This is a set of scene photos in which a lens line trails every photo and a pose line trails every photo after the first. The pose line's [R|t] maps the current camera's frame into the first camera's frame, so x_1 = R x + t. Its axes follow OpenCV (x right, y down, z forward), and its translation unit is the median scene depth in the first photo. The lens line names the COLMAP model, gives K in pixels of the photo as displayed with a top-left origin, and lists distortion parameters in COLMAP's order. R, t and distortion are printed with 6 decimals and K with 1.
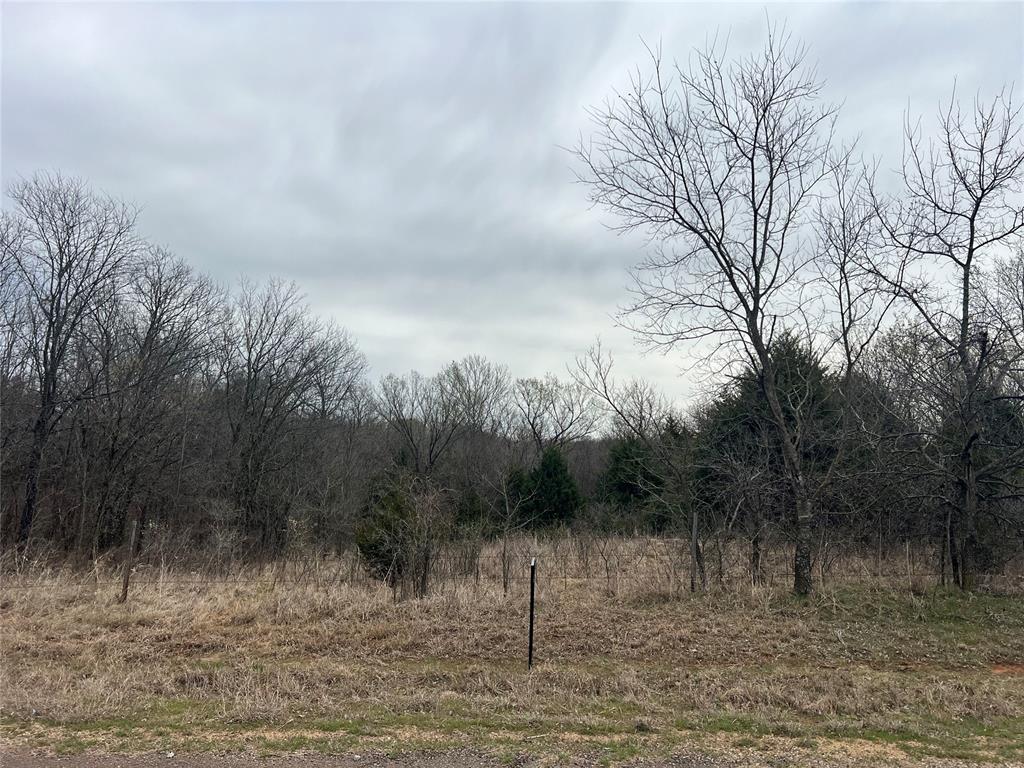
lens RADIAL K [[763.3, 0, 511.9], [0, 763.3, 391.6], [0, 0, 1]] dist [0.071358, -0.072313]
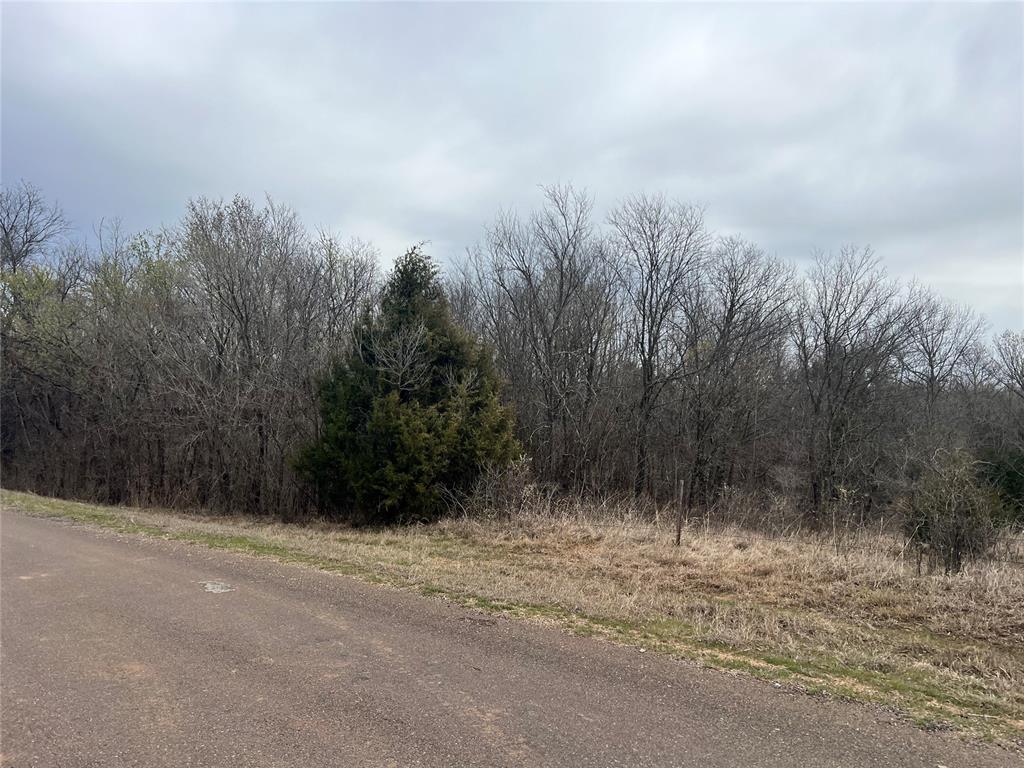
lens RADIAL K [[768.3, 0, 512.0], [0, 768.3, 384.0], [0, 0, 1]] dist [-0.000240, 0.001641]
pose [[0.719278, -0.044474, -0.693298, 0.138135], [0.062529, 0.998043, 0.000849, 0.001120], [0.691903, -0.043962, 0.720651, -0.029890]]
